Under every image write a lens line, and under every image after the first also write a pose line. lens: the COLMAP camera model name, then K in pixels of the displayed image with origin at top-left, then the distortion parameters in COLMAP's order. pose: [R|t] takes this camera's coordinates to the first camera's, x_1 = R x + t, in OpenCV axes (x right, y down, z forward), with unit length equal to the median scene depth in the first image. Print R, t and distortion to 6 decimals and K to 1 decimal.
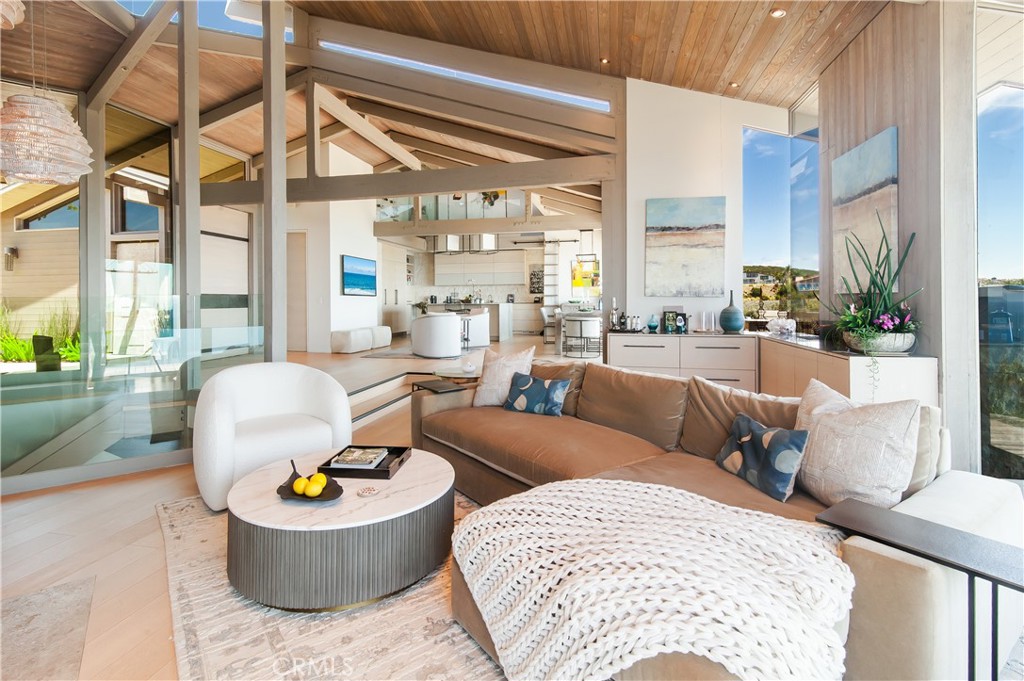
lens RADIAL K [[510.2, 0, 511.8], [0, 510.2, 316.5], [0, 0, 1]] dist [0.014704, -0.000302]
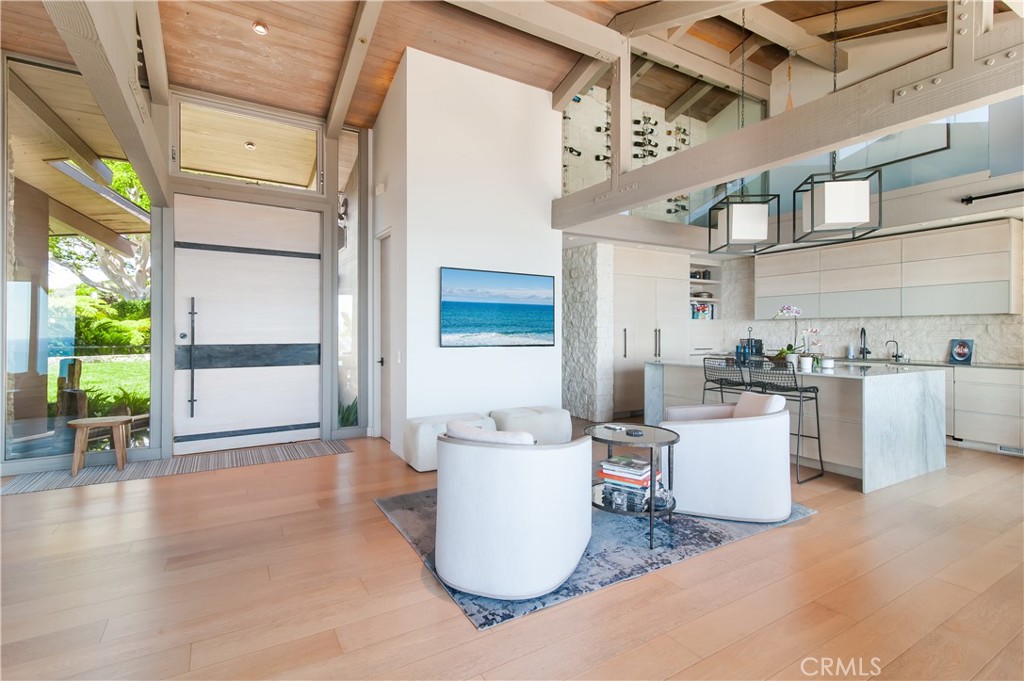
lens RADIAL K [[487.9, 0, 497.4], [0, 487.9, 332.6], [0, 0, 1]] dist [0.016221, -0.000288]
pose [[0.660477, 0.017582, -0.750641, 0.061701], [-0.031811, 0.999483, -0.004579, -0.049187], [0.750172, 0.026903, 0.660695, 0.639959]]
